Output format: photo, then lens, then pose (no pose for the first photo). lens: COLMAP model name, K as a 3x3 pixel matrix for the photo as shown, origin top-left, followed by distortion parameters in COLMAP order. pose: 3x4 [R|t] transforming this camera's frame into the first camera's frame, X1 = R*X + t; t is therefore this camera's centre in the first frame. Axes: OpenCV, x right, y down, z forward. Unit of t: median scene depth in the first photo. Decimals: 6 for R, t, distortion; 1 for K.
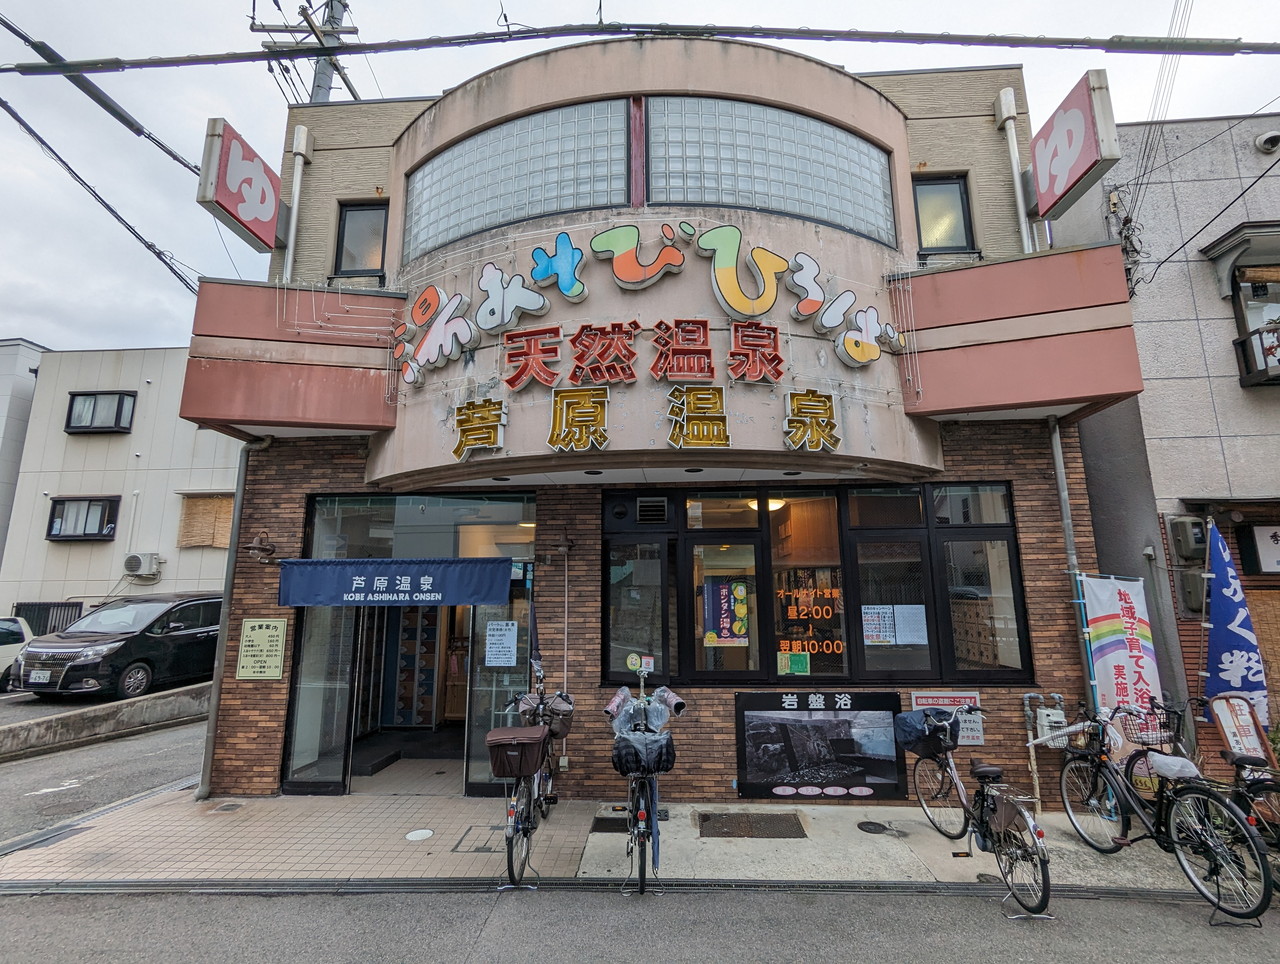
lens RADIAL K [[621.2, 0, 640.1], [0, 621.2, 479.2], [0, 0, 1]] dist [0.022954, 0.000855]
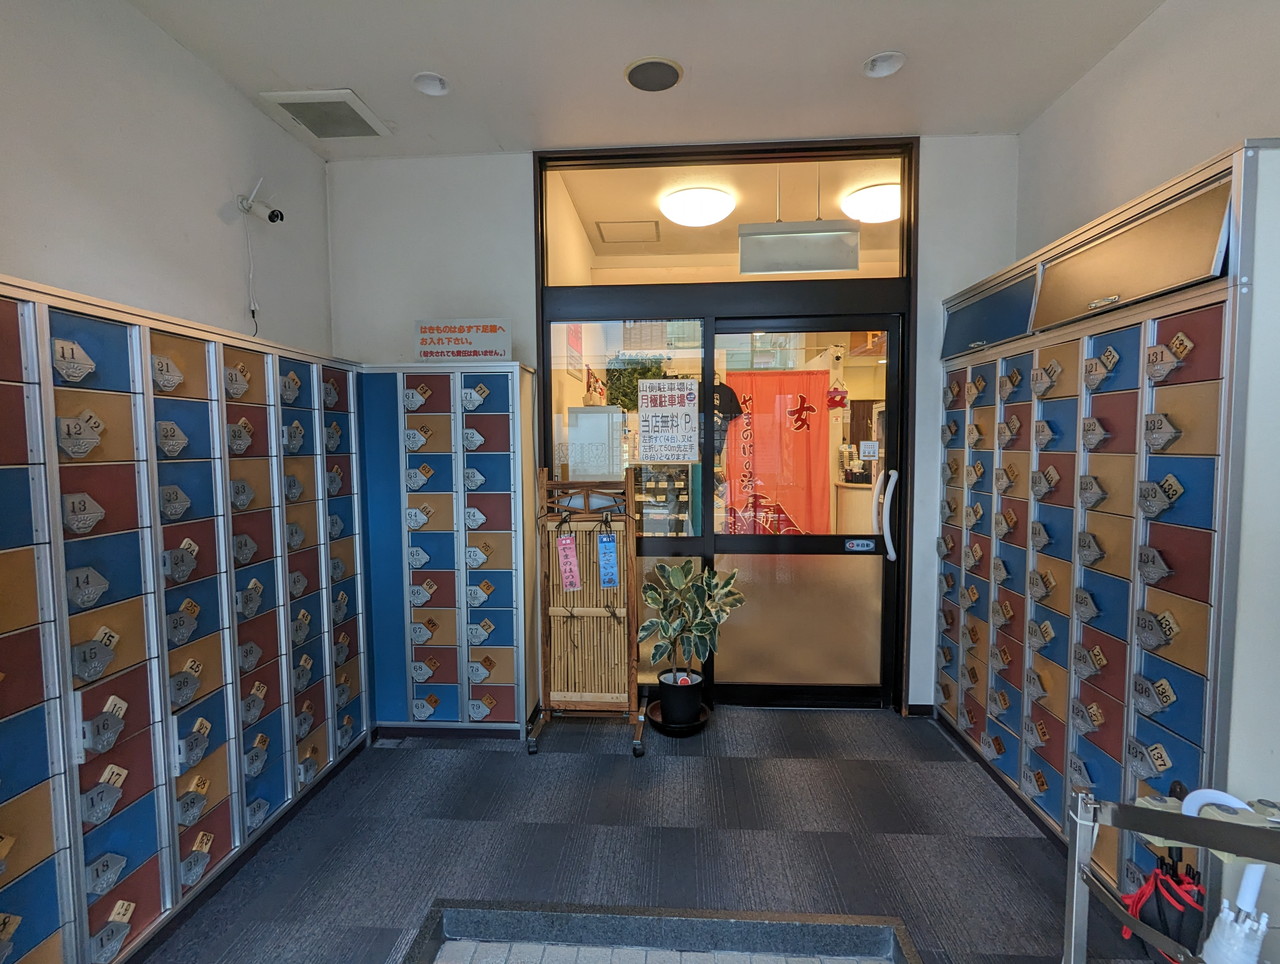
lens RADIAL K [[621.2, 0, 640.8], [0, 621.2, 482.3], [0, 0, 1]] dist [0.022954, 0.000855]
pose [[0.999998, -0.001770, -0.000568, -0.260305], [0.001855, 0.969375, 0.245578, 0.173795], [0.000116, -0.245579, 0.969377, 0.685784]]
